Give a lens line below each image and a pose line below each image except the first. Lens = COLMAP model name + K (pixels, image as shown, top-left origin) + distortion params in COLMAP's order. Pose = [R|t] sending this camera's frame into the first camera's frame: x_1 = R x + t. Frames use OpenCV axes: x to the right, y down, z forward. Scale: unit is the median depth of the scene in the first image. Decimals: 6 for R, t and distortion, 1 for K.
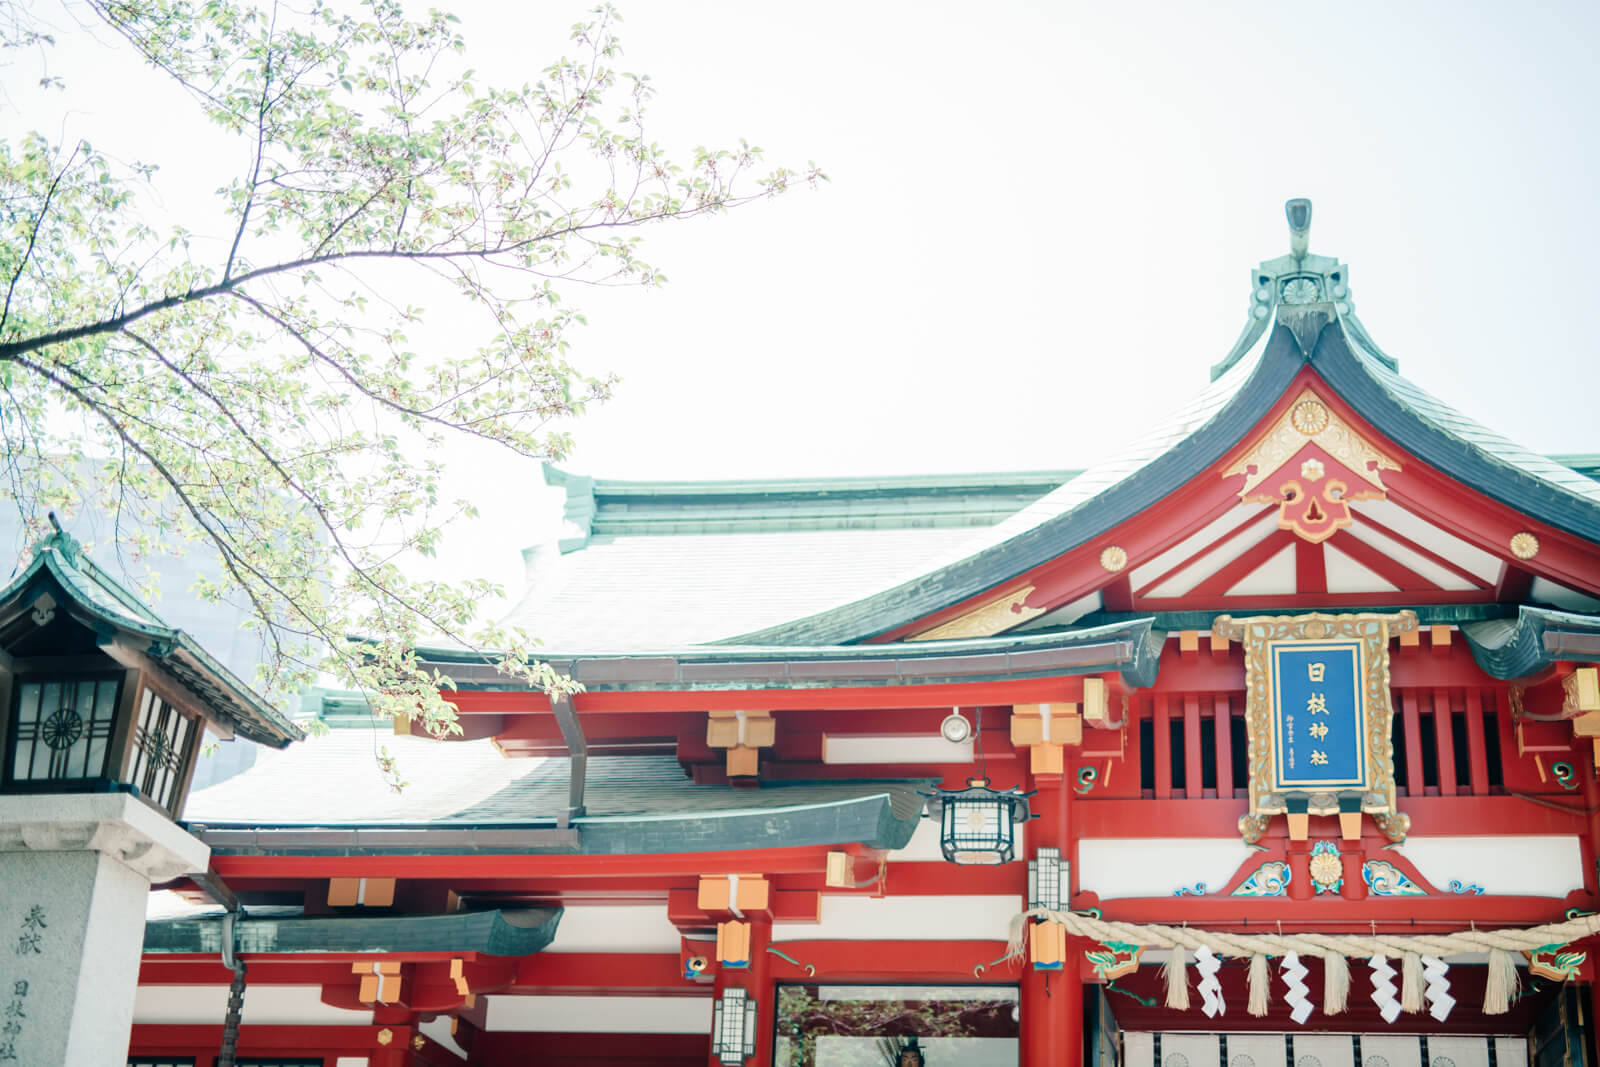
lens RADIAL K [[2221.5, 0, 800.0], [0, 2221.5, 533.5], [0, 0, 1]] dist [0.002950, 0.020617]
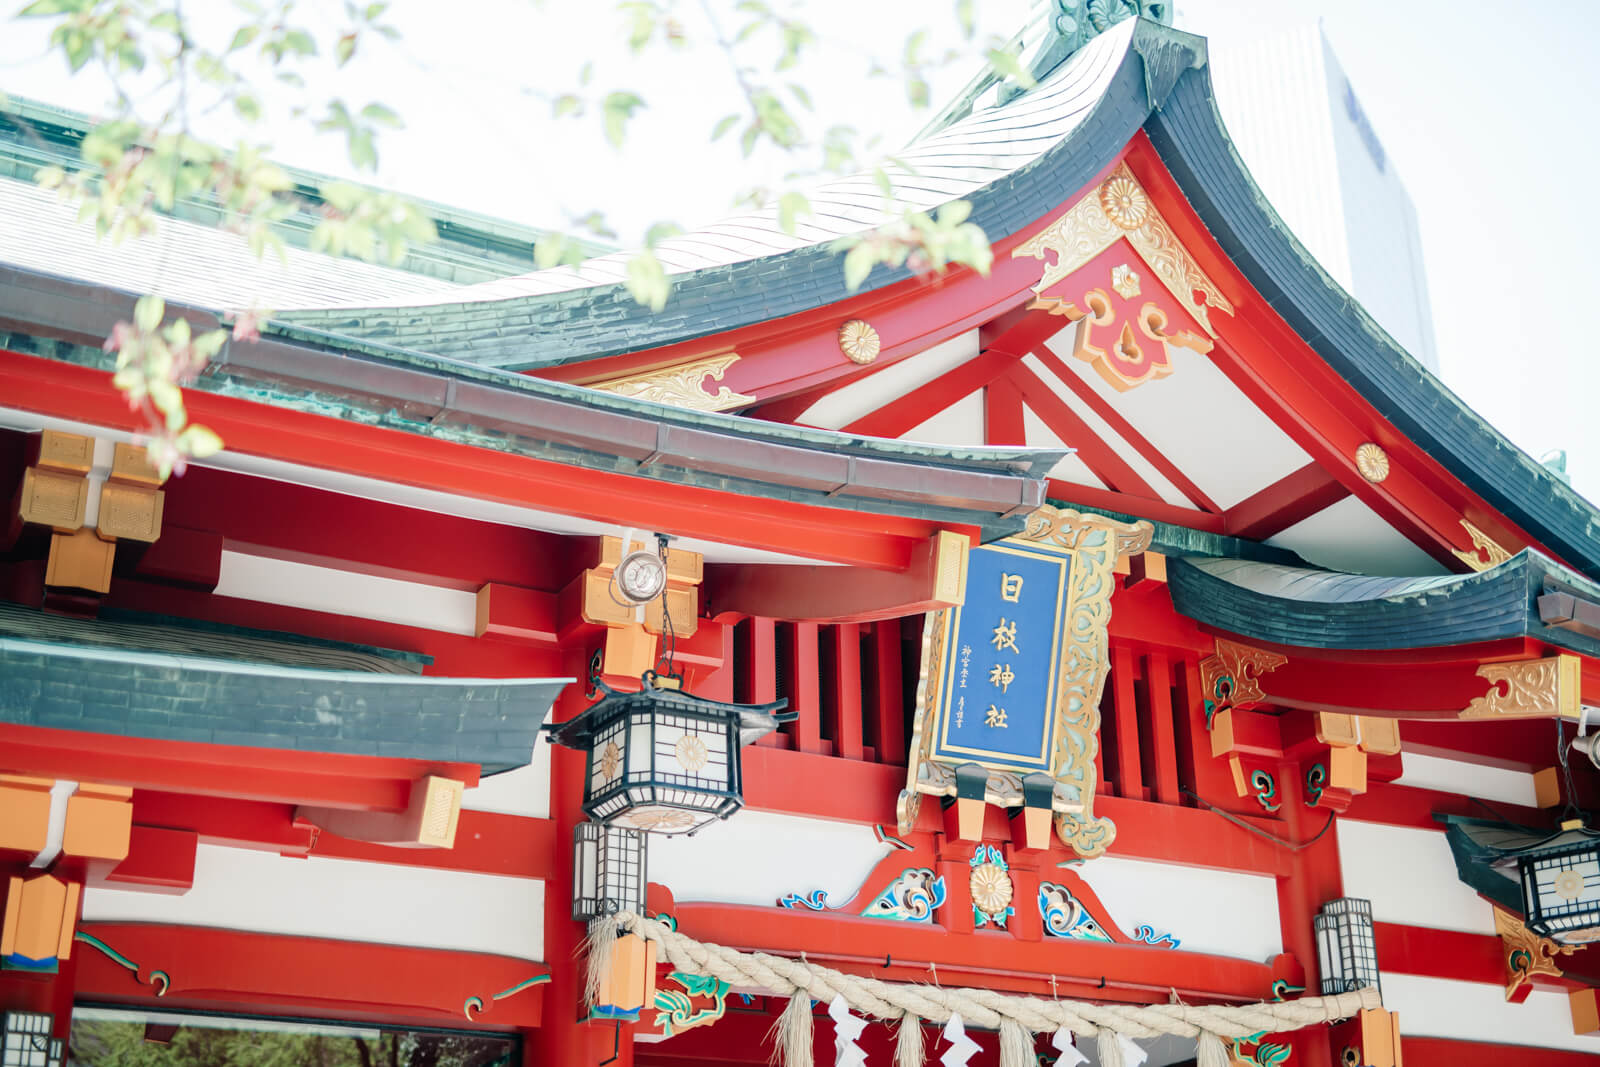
lens RADIAL K [[2221.5, 0, 800.0], [0, 2221.5, 533.5], [0, 0, 1]] dist [0.002950, 0.020617]
pose [[0.783350, 0.188872, 0.592192, -0.211022], [-0.205041, 0.977908, -0.040663, 0.088361], [-0.586789, -0.089570, 0.804770, 0.526443]]
